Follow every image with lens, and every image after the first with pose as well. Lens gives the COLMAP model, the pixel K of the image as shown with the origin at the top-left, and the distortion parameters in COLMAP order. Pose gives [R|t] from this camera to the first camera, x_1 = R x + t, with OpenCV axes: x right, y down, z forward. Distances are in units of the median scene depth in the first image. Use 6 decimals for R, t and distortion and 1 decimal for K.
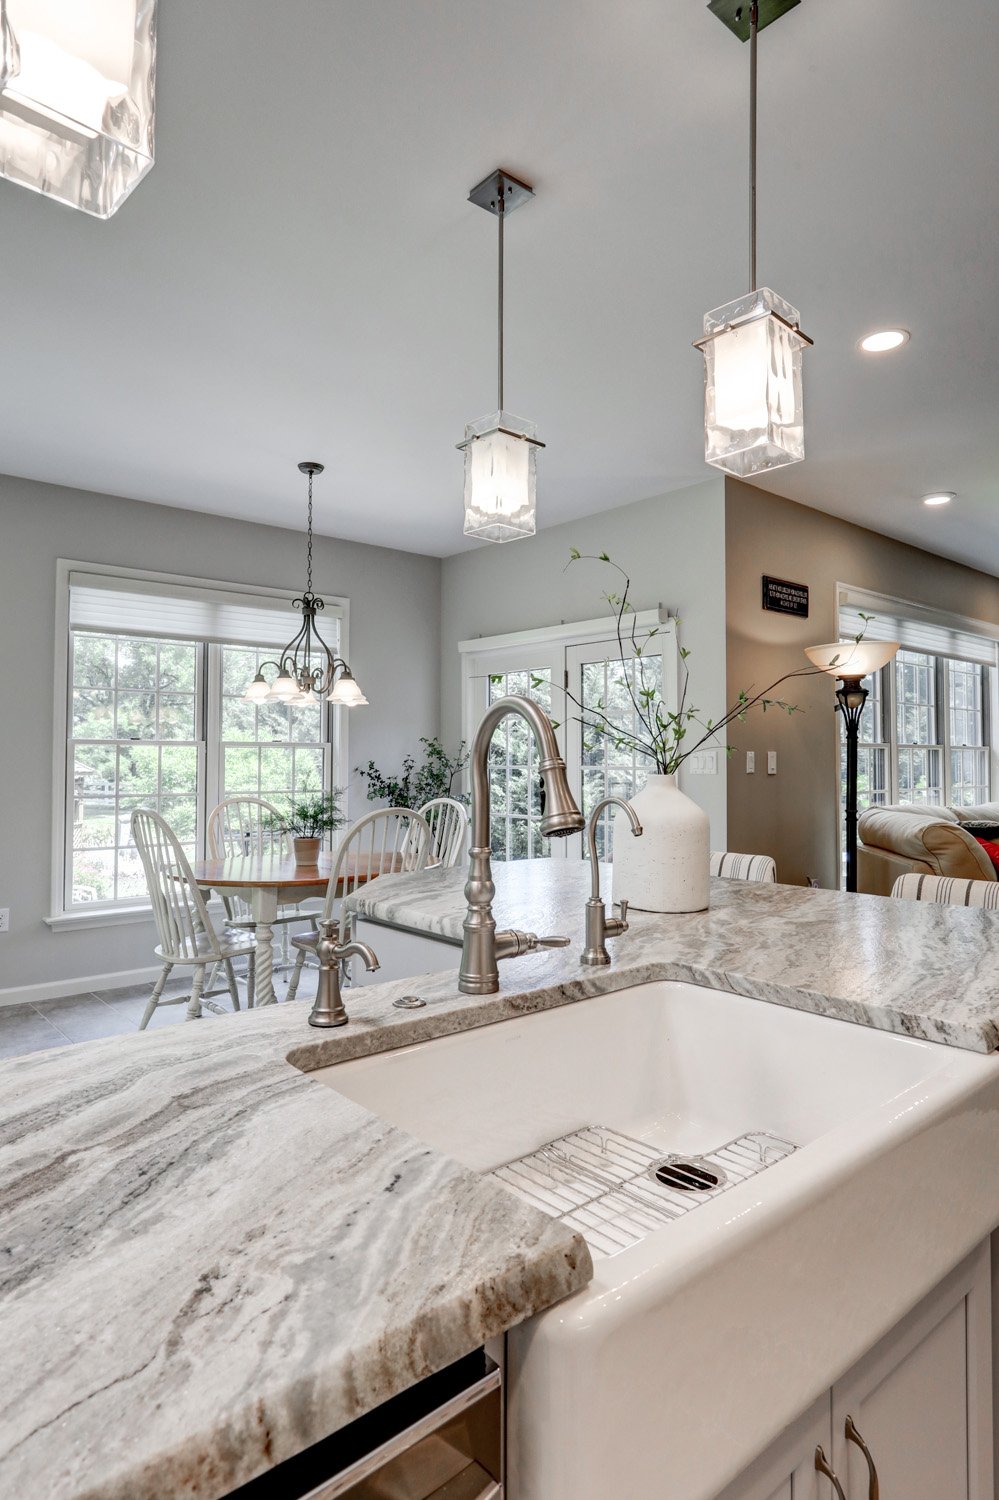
lens RADIAL K [[880.1, 0, 491.0], [0, 880.1, 725.3], [0, 0, 1]] dist [-0.010941, 0.004696]
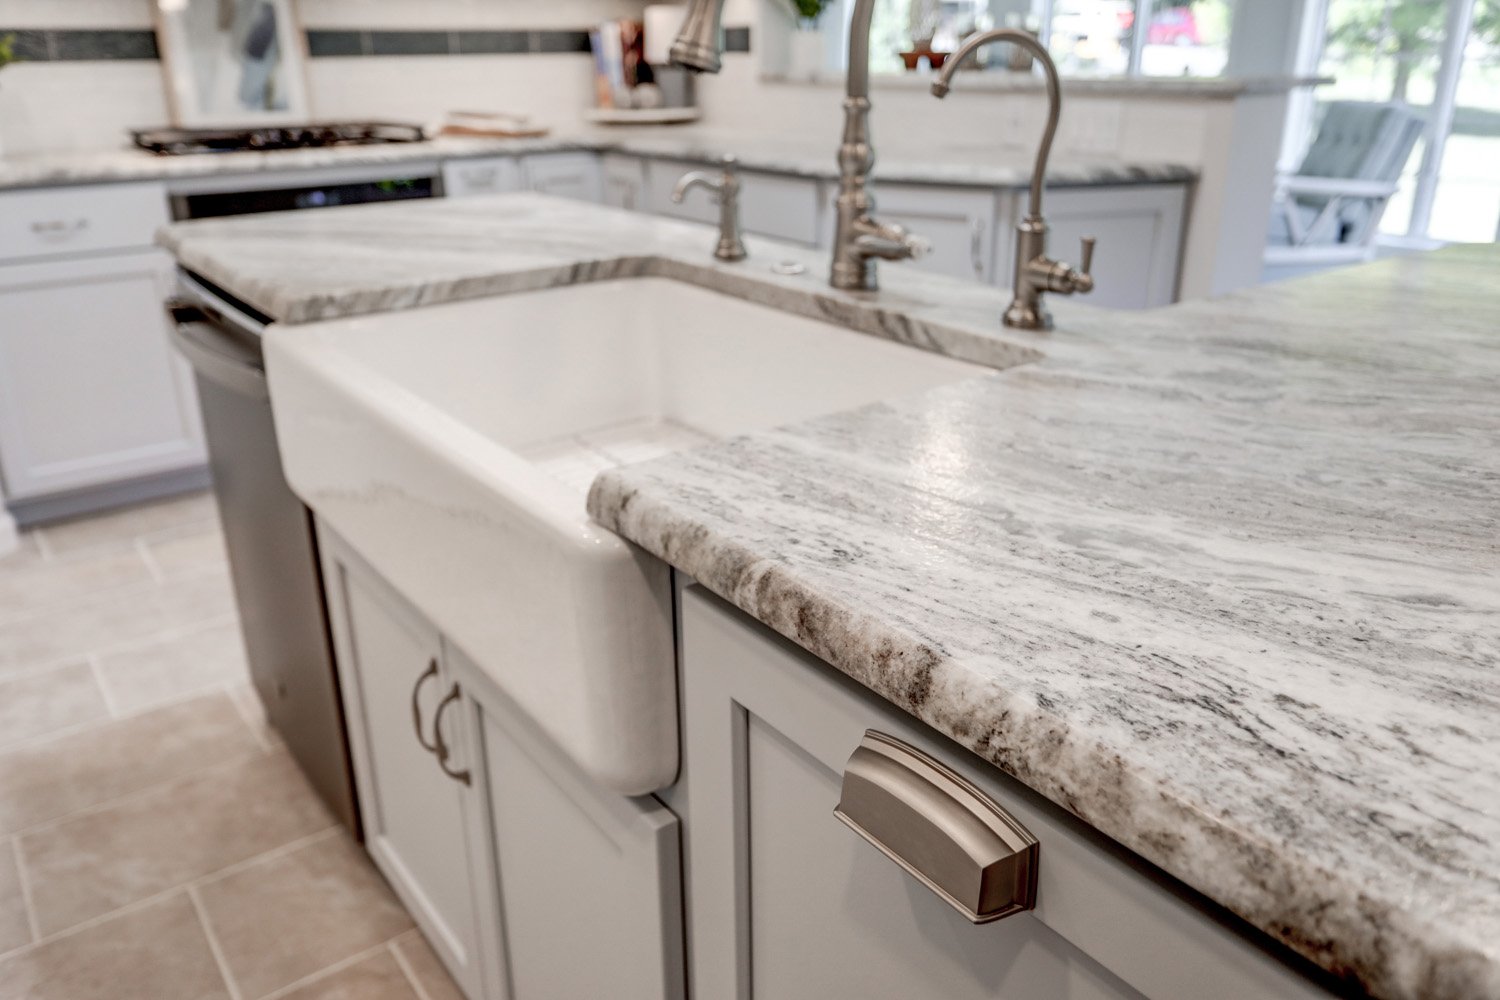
lens RADIAL K [[1147.8, 0, 742.9], [0, 1147.8, 498.0], [0, 0, 1]] dist [0.000287, -0.000330]
pose [[-0.093495, 0.363140, -0.927032, 0.558064], [0.045798, 0.931693, 0.360348, 0.051655], [0.994566, -0.008766, -0.103740, 0.539090]]
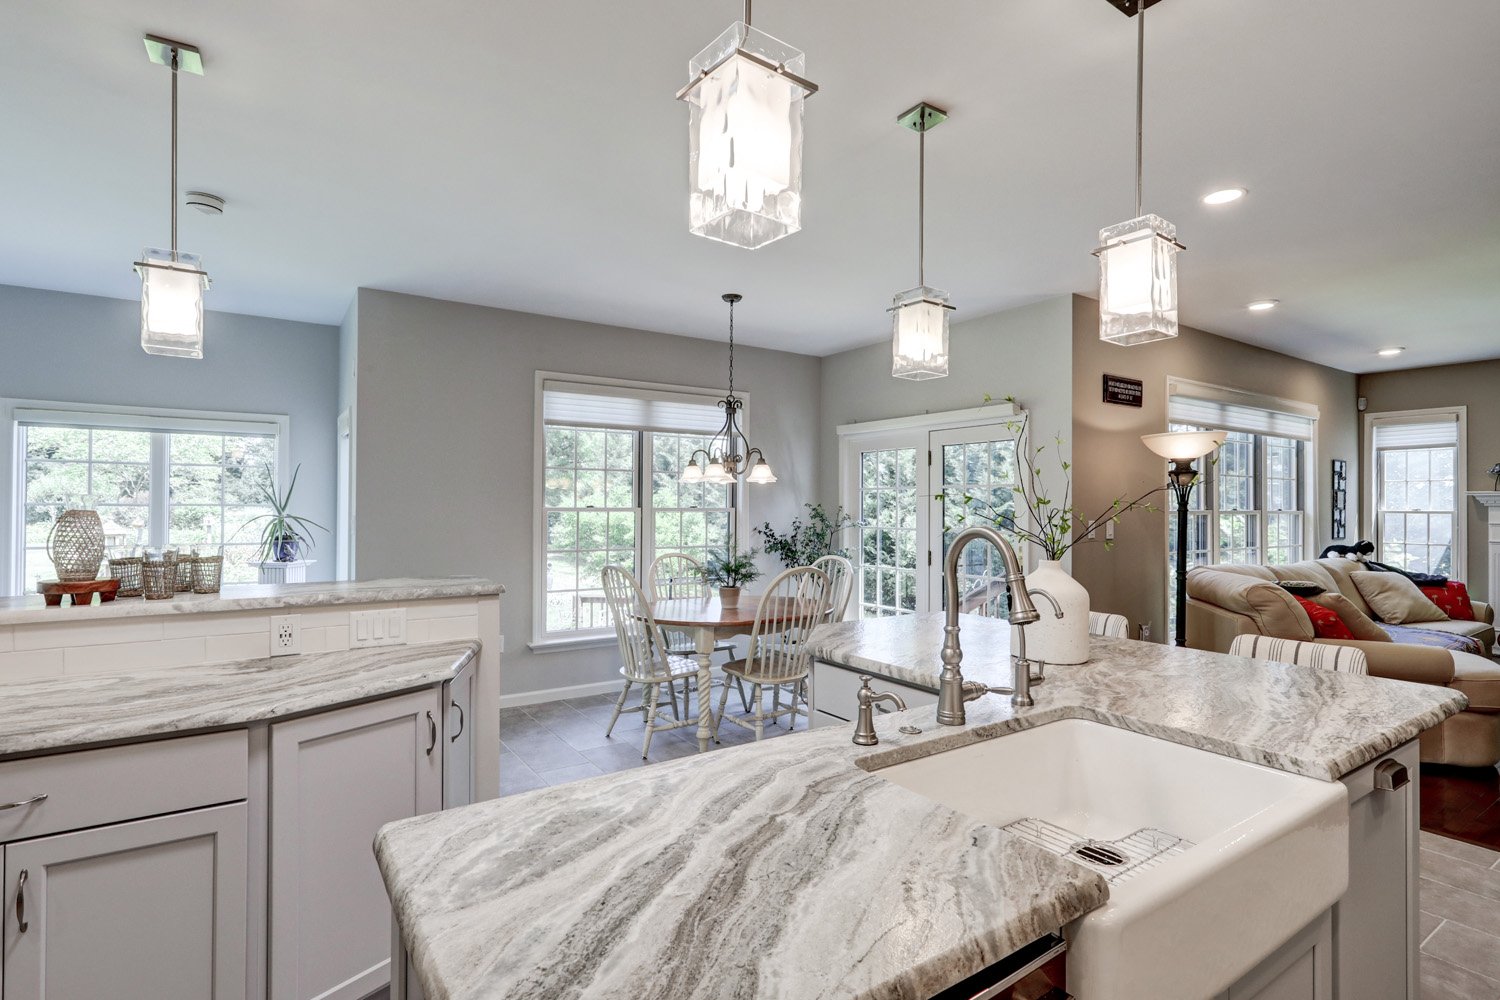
lens RADIAL K [[734.8, 0, 750.6], [0, 734.8, 500.8], [0, 0, 1]] dist [-0.001915, 0.000603]
pose [[0.992313, -0.000787, -0.123755, -0.109107], [0.003823, 0.999698, 0.024295, -0.057184], [0.123698, -0.024581, 0.992015, -0.143783]]
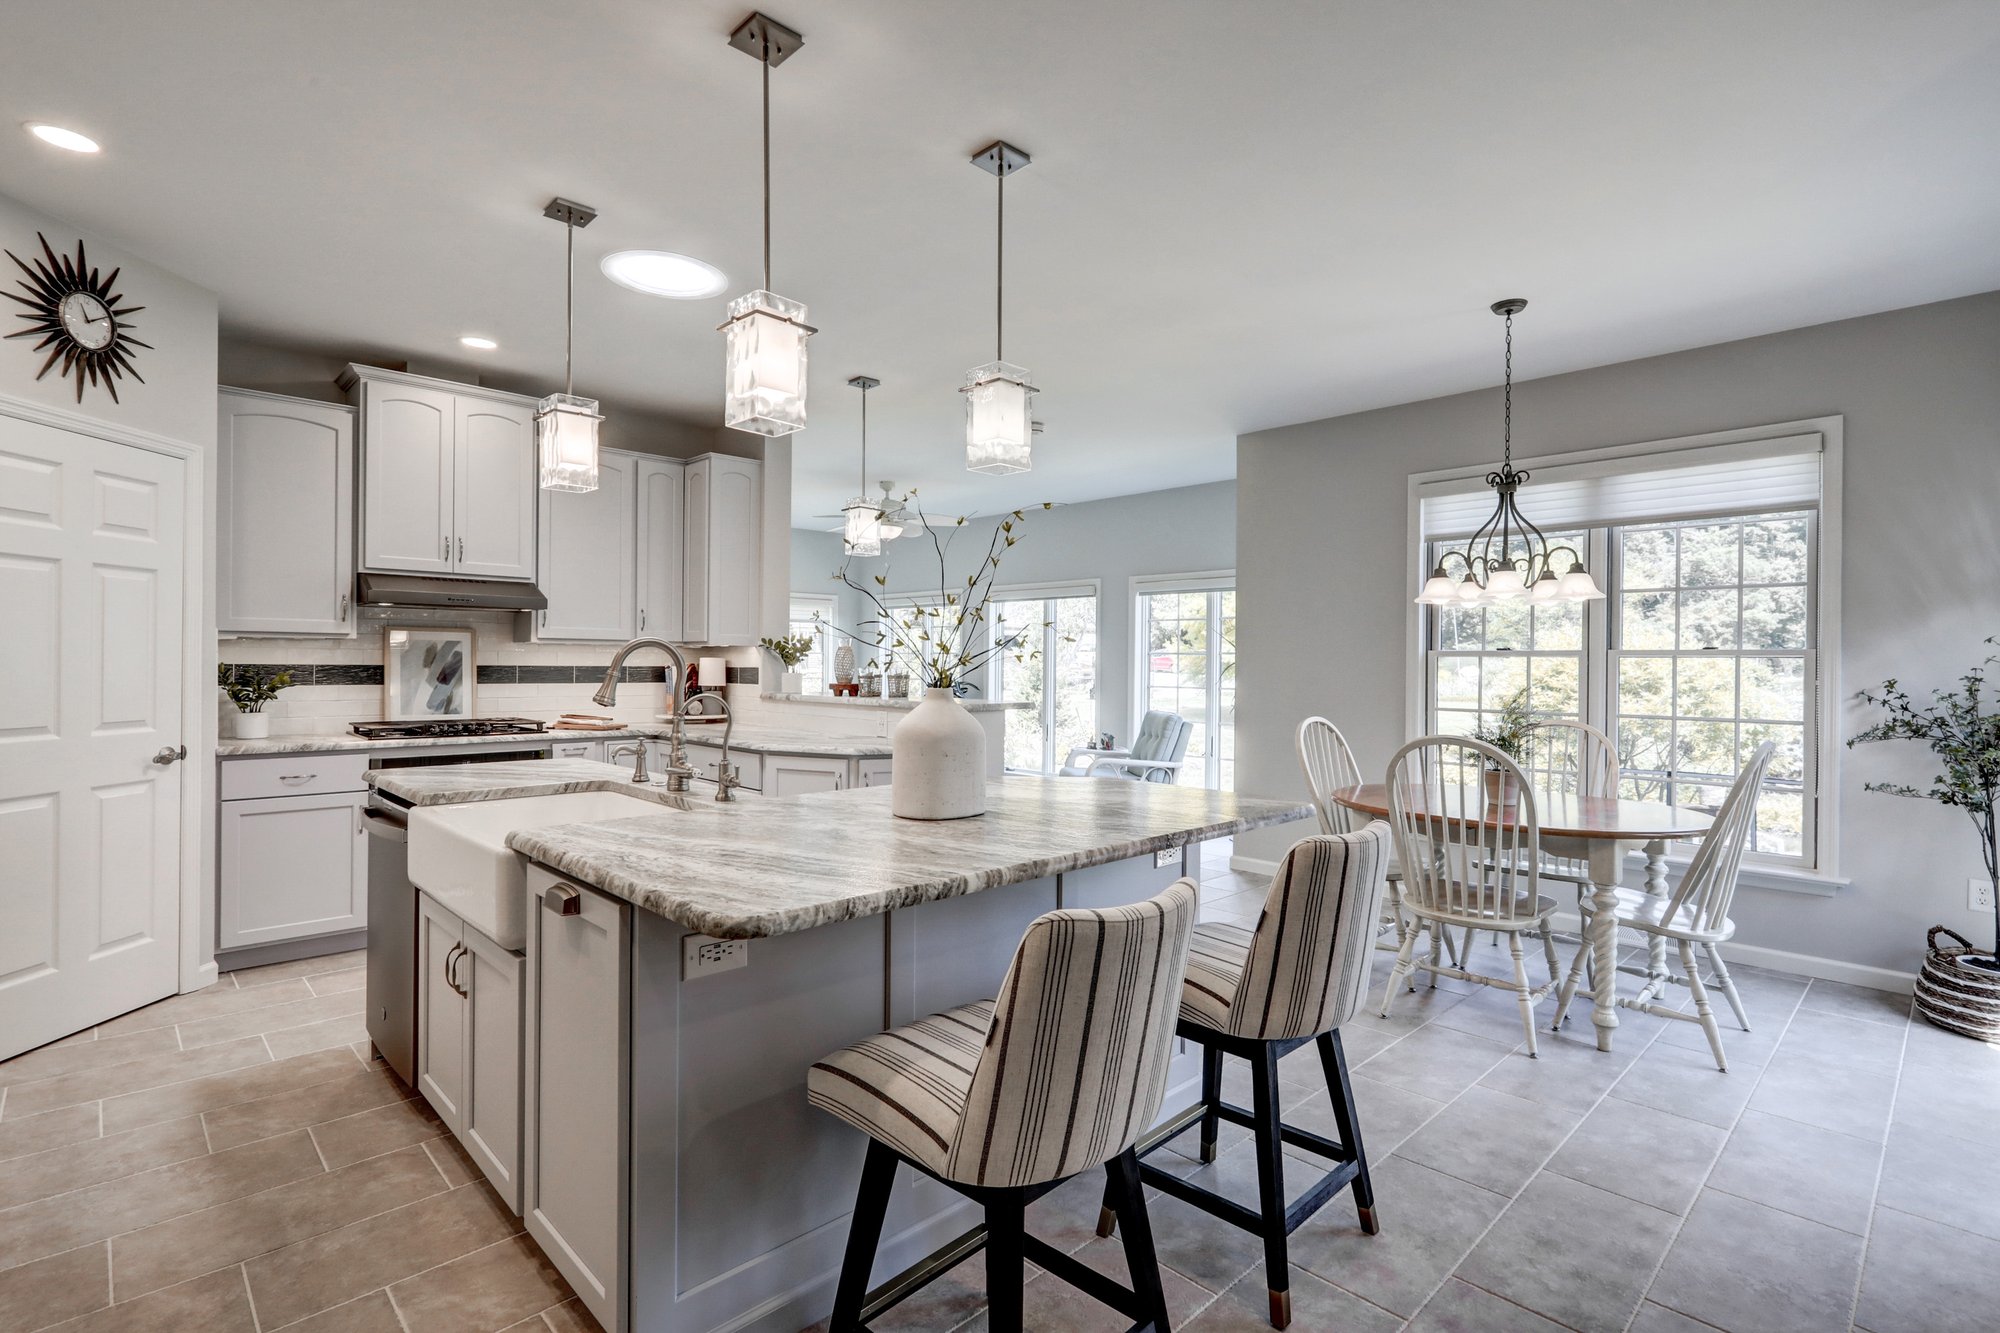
lens RADIAL K [[944.0, 0, 1002.1], [0, 944.0, 664.6], [0, 0, 1]] dist [-0.007255, 0.003848]
pose [[0.048482, -0.002415, -0.998821, 1.122462], [0.027860, 0.999611, -0.001065, 0.024775], [0.998435, -0.027776, 0.048531, 0.868448]]
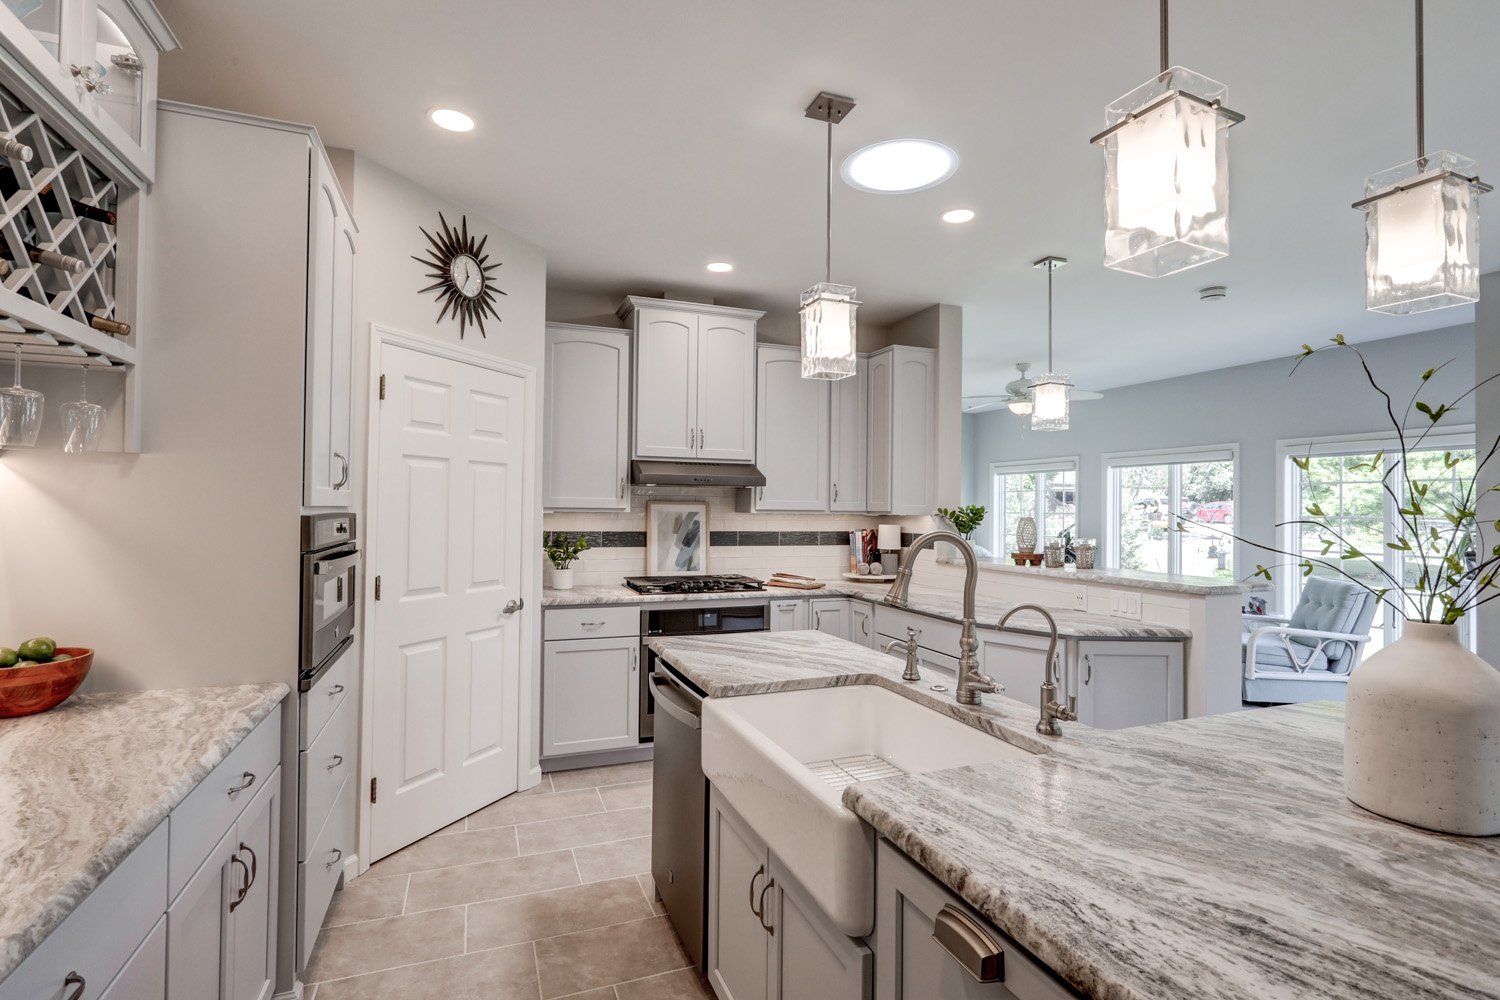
lens RADIAL K [[708.0, 0, 750.5], [0, 708.0, 498.0], [0, 0, 1]] dist [-0.007255, 0.003848]
pose [[-0.342569, -0.023070, -0.939209, 0.771288], [0.021900, 0.999231, -0.032532, -0.033919], [0.939237, -0.031713, -0.341800, 0.581006]]
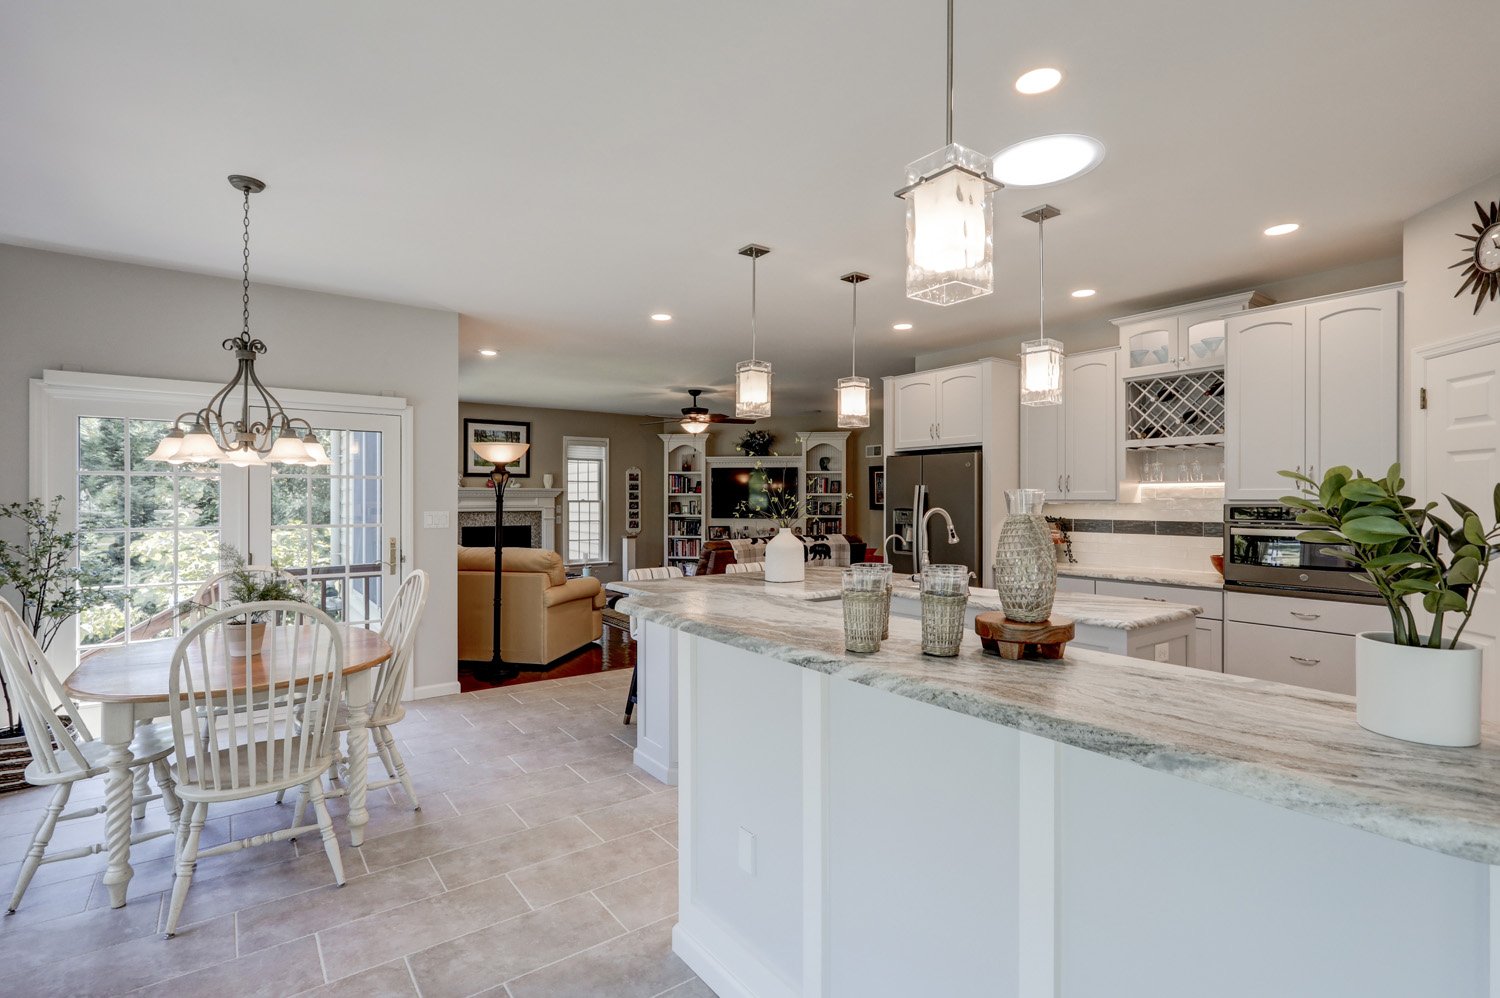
lens RADIAL K [[708.0, 0, 747.5], [0, 708.0, 500.8], [0, 0, 1]] dist [-0.007255, 0.003848]
pose [[0.094903, -0.007386, 0.995459, -1.588271], [-0.037176, 0.999249, 0.010958, -0.036355], [-0.994792, -0.038048, 0.094557, 0.783886]]
